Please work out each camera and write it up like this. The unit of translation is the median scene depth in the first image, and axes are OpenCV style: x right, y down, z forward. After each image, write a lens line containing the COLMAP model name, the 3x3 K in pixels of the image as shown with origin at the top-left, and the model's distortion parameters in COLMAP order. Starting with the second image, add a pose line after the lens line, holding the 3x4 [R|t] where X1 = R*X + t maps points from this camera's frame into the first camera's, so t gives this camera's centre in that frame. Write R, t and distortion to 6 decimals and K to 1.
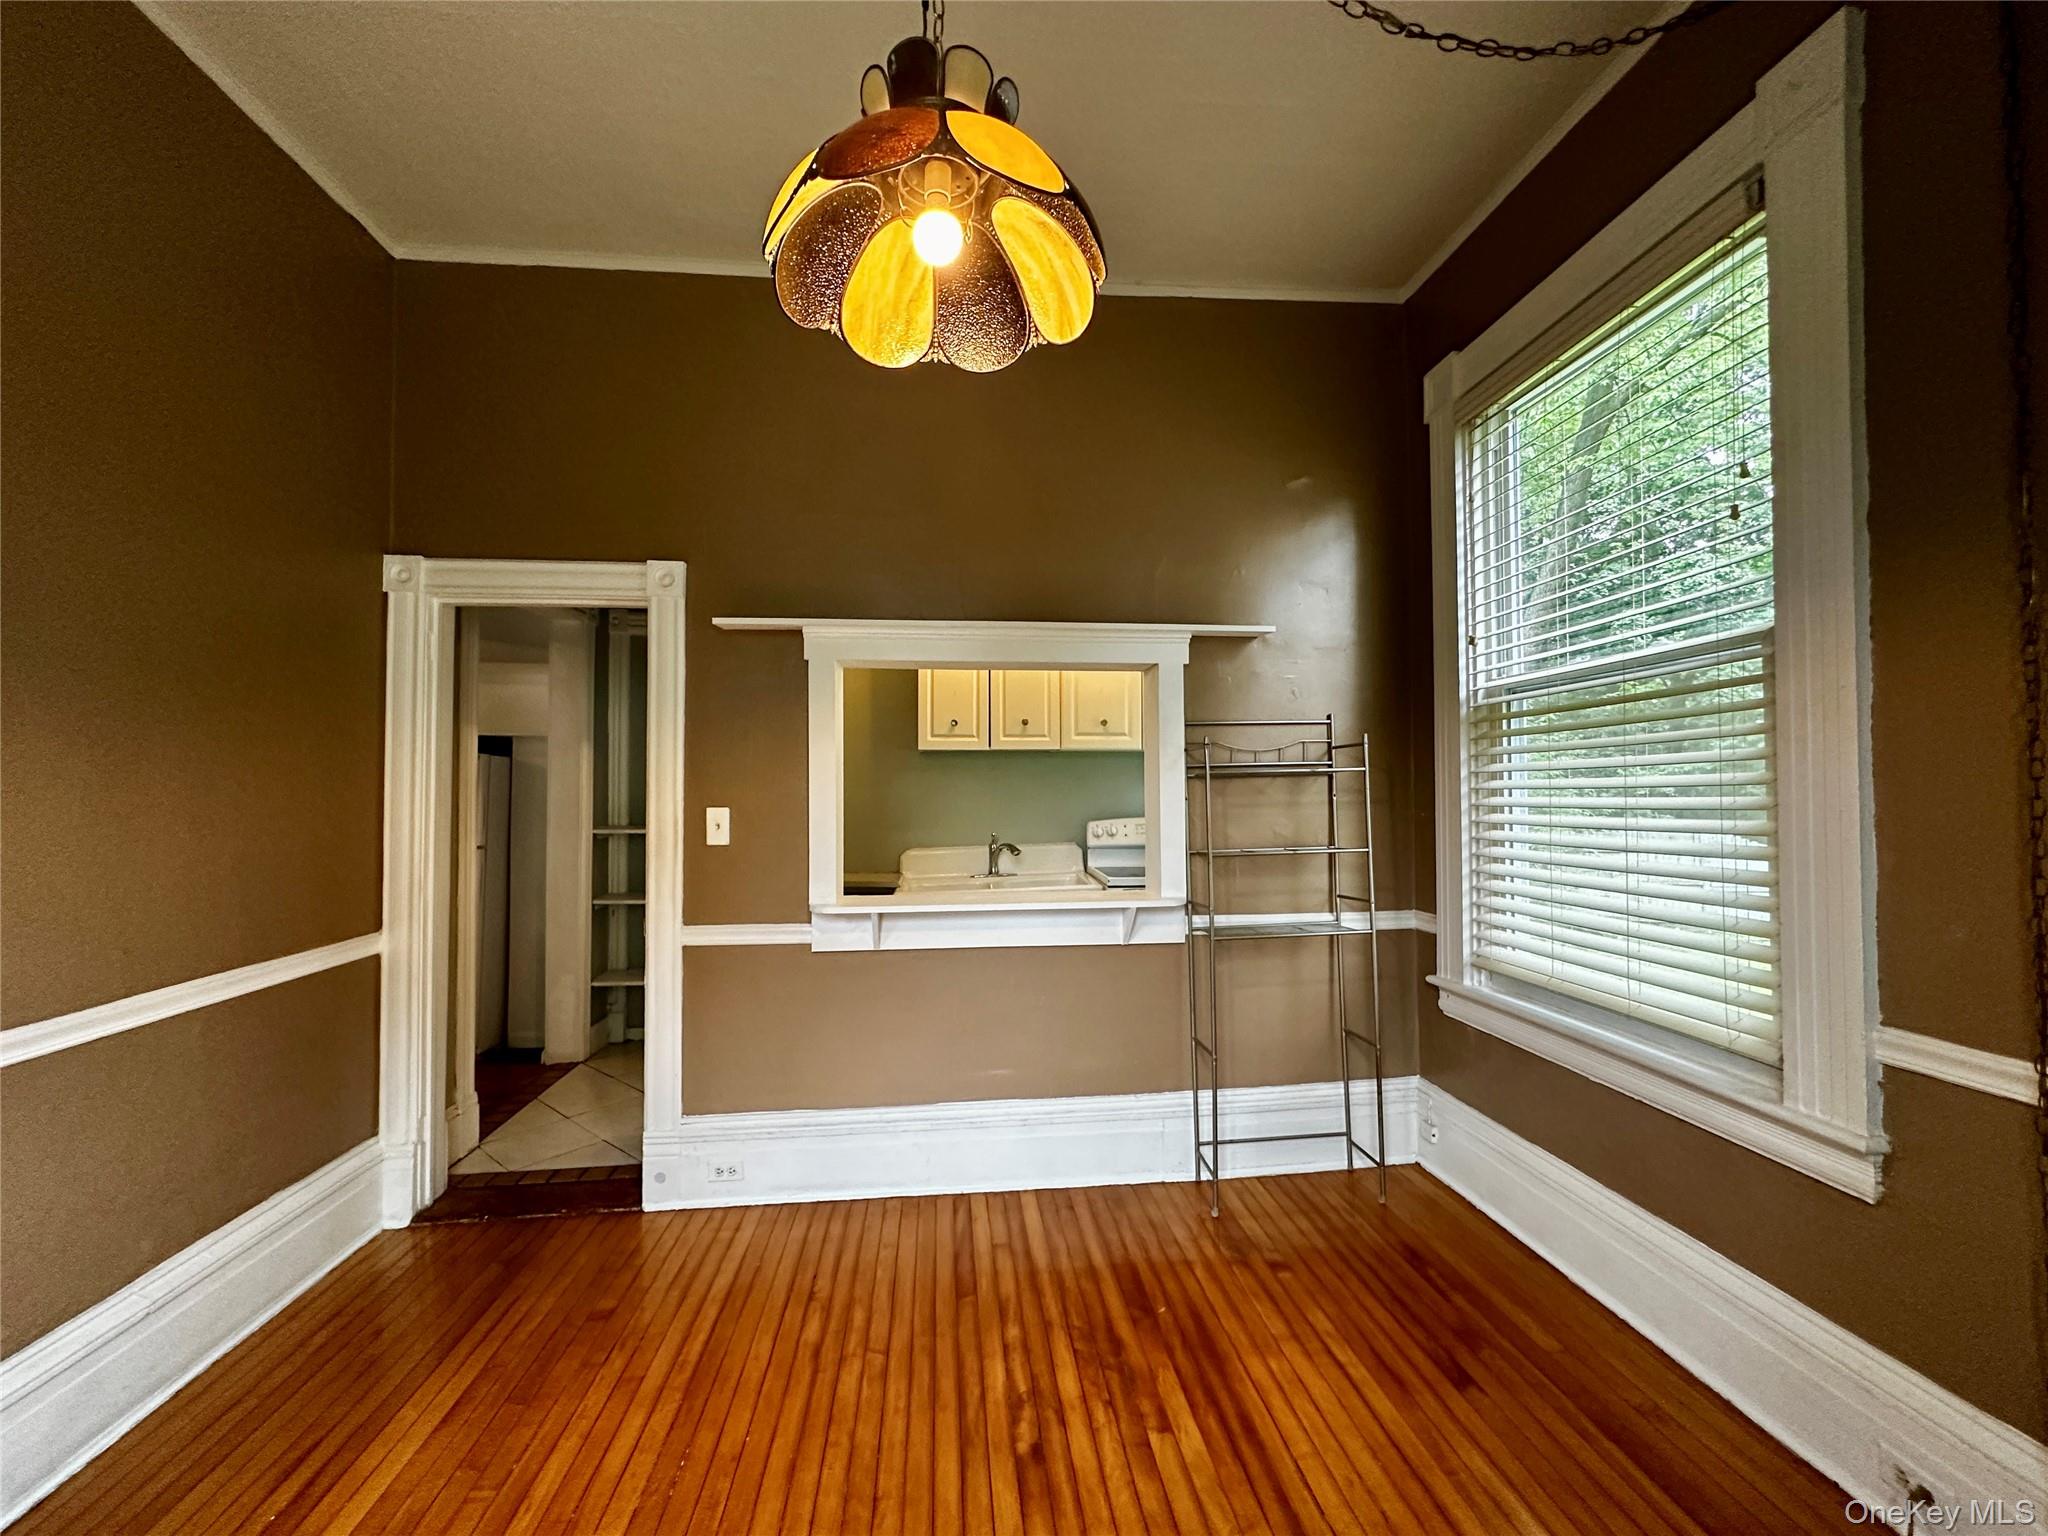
lens RADIAL K [[815.2, 0, 1019.0], [0, 815.2, 770.3], [0, 0, 1]] dist [-0.000856, 0.000188]
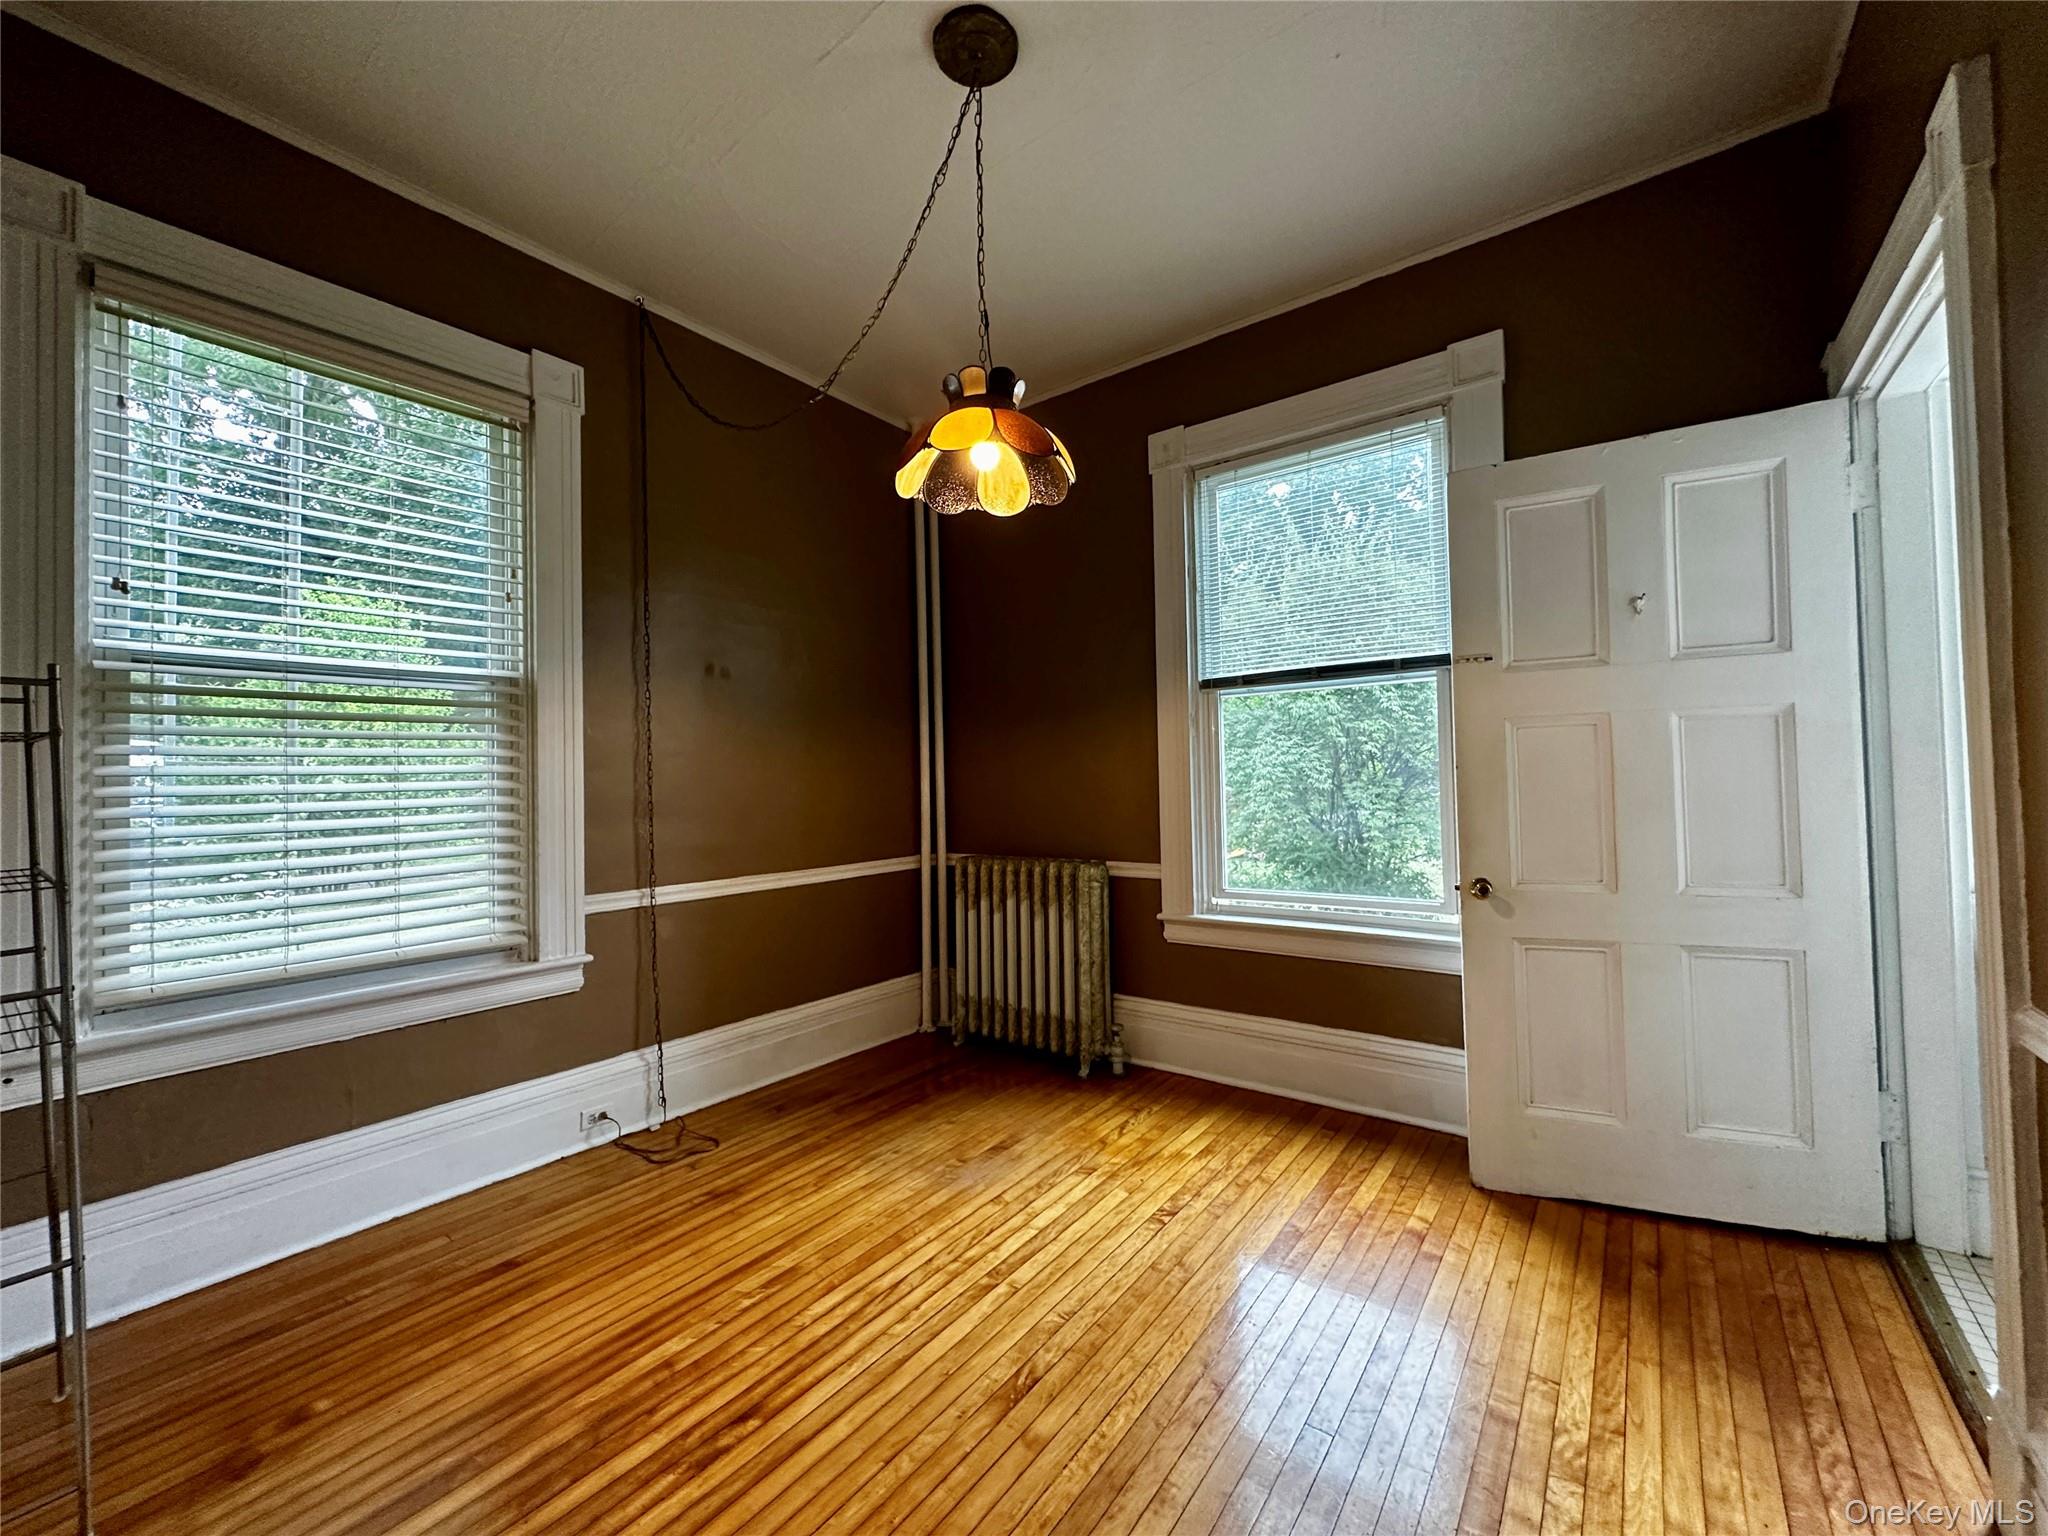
lens RADIAL K [[815.2, 0, 1019.0], [0, 815.2, 770.3], [0, 0, 1]] dist [-0.000856, 0.000188]
pose [[-0.732535, 0.031463, 0.680001, -0.579500], [0.006831, 0.999221, -0.038874, 0.051205], [-0.680695, -0.023832, -0.732180, 0.951997]]
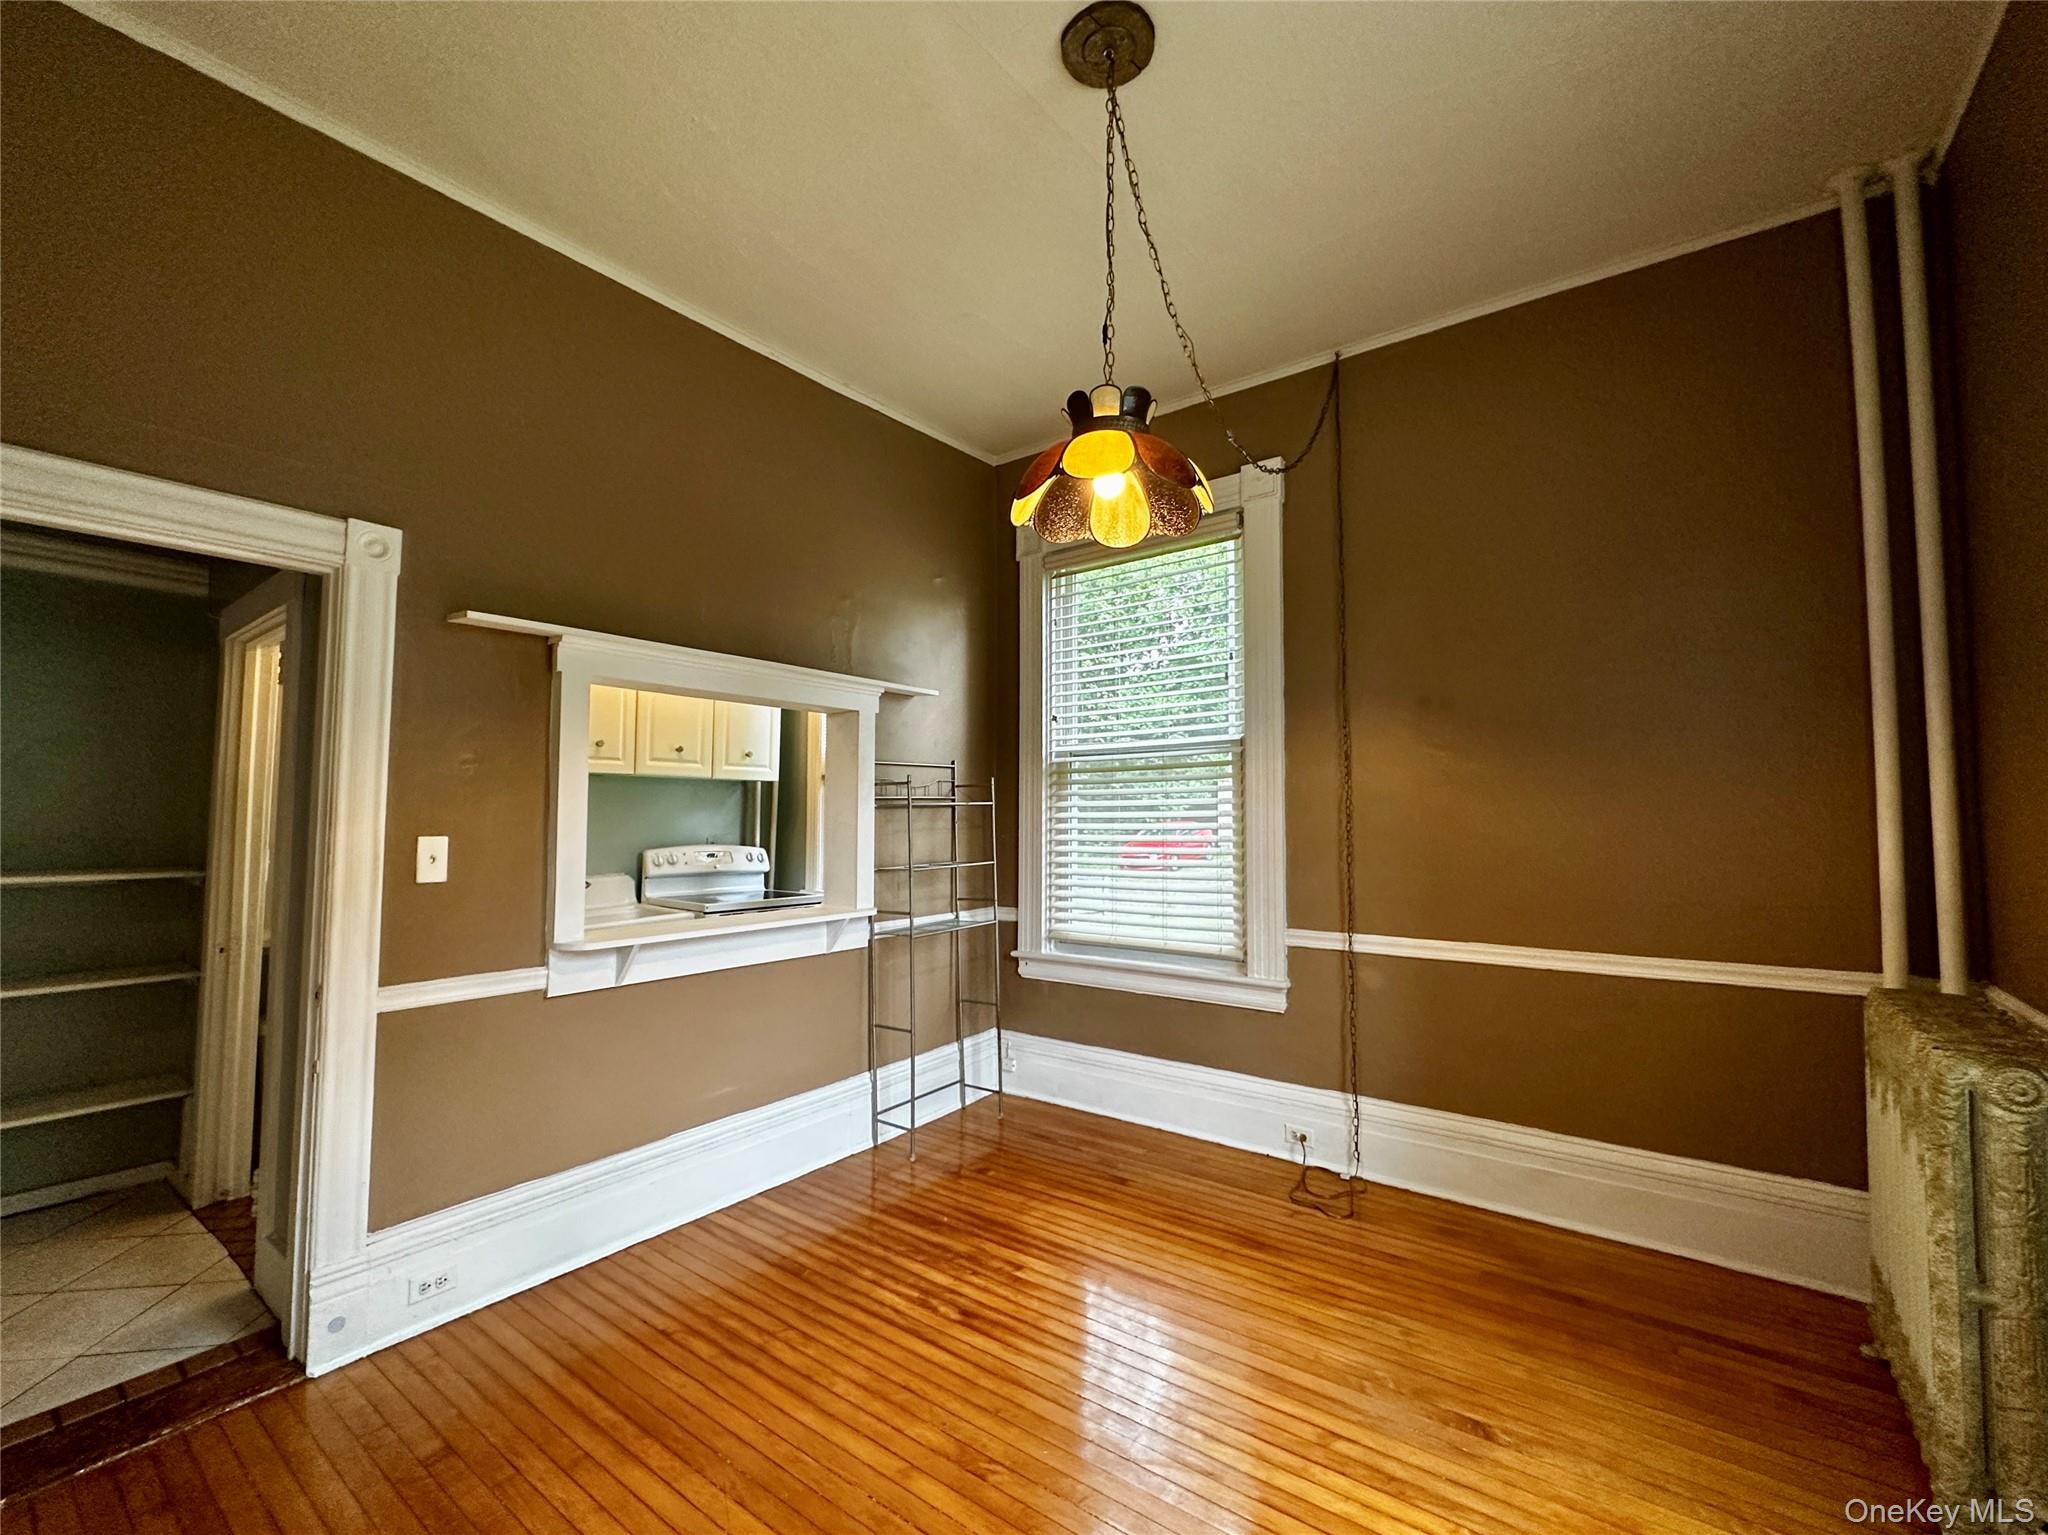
lens RADIAL K [[859.8, 0, 1024.0], [0, 859.8, 767.5], [0, 0, 1]] dist [0.000745, 0.000257]
pose [[0.675504, 0.049018, 0.735725, -0.619296], [-0.023304, 0.998709, -0.045143, 0.001787], [-0.736988, 0.013350, 0.675774, -0.022163]]
